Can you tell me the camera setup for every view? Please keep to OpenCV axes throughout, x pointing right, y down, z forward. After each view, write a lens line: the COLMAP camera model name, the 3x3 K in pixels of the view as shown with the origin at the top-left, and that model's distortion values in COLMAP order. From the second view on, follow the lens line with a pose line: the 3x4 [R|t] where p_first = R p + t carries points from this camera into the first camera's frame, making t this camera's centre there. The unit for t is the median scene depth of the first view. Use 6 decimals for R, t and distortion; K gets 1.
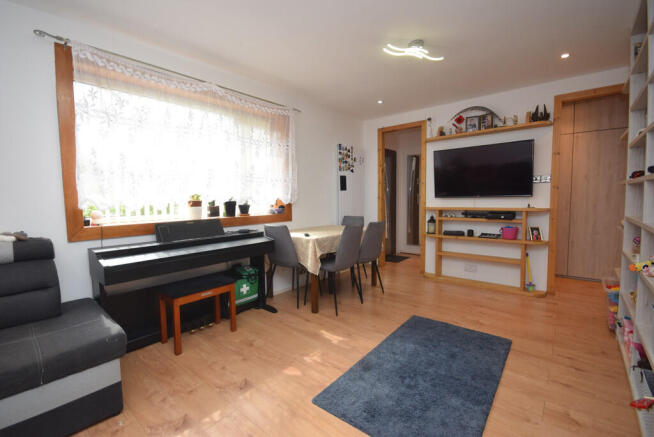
lens RADIAL K [[283.0, 0, 327.0], [0, 283.0, 218.5], [0, 0, 1]] dist [-0.000125, 0.000038]
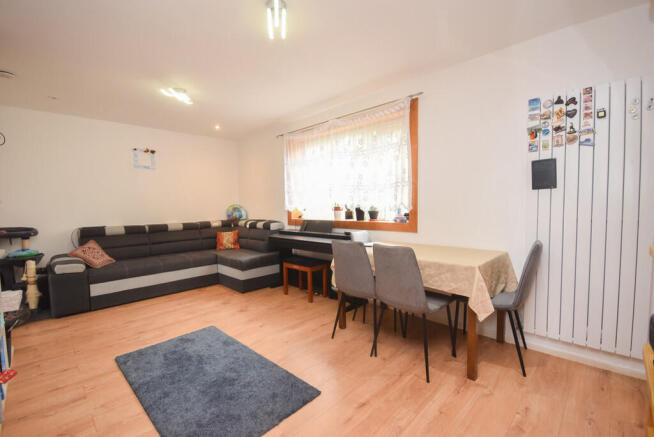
lens RADIAL K [[295.0, 0, 327.0], [0, 295.0, 218.5], [0, 0, 1]] dist [-0.000887, -0.000185]
pose [[-0.084082, 0.059804, -0.994663, 0.893704], [-0.058037, 0.996209, 0.064803, -0.088022], [0.994767, 0.063176, -0.080292, 0.983999]]
